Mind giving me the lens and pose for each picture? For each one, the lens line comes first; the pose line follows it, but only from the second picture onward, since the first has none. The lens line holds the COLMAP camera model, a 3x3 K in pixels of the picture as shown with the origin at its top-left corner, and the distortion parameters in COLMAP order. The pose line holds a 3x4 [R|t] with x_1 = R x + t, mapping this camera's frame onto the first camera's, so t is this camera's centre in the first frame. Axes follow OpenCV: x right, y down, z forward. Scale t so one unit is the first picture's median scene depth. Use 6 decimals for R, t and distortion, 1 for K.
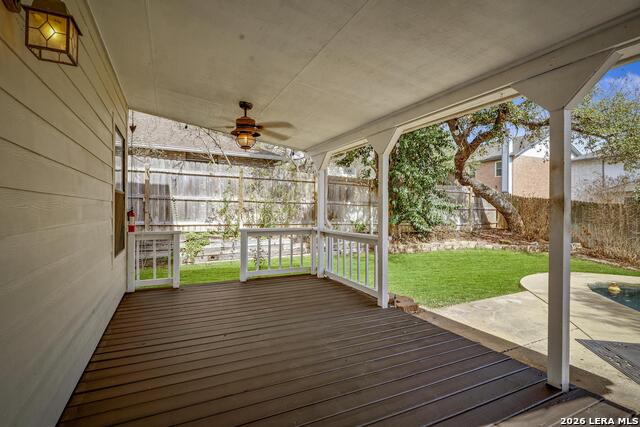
lens RADIAL K [[310.0, 0, 320.0], [0, 310.0, 213.5], [0, 0, 1]] dist [0.001040, 0.000175]
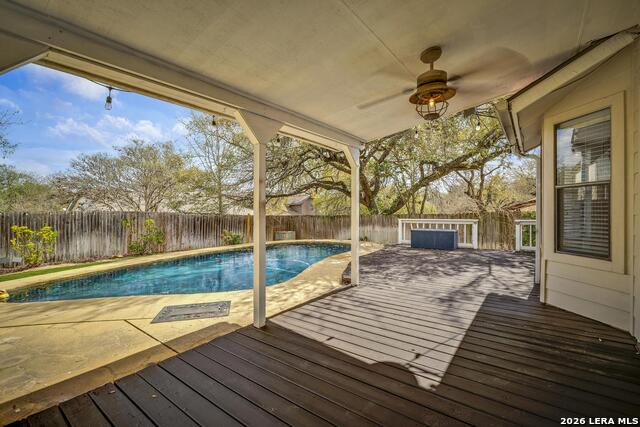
lens RADIAL K [[283.7, 0, 320.3], [0, 283.7, 210.5], [0, 0, 1]] dist [-0.000457, -0.000318]
pose [[-0.460556, 0.001353, 0.887629, -0.092473], [0.021310, 0.999727, 0.009532, -0.003430], [-0.887375, 0.023305, -0.460460, 0.203500]]
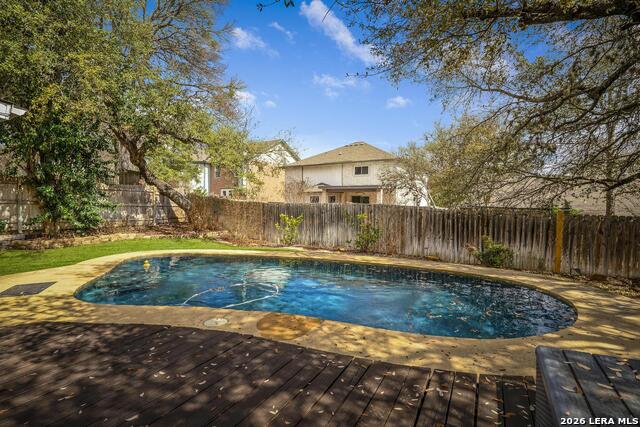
lens RADIAL K [[331.6, 0, 322.5], [0, 331.6, 215.5], [0, 0, 1]] dist [0.001311, 0.000474]
pose [[0.809504, -0.024634, 0.586598, 0.272284], [0.014123, 0.999647, 0.022489, 0.001310], [-0.586945, -0.009921, 0.809566, -0.359342]]
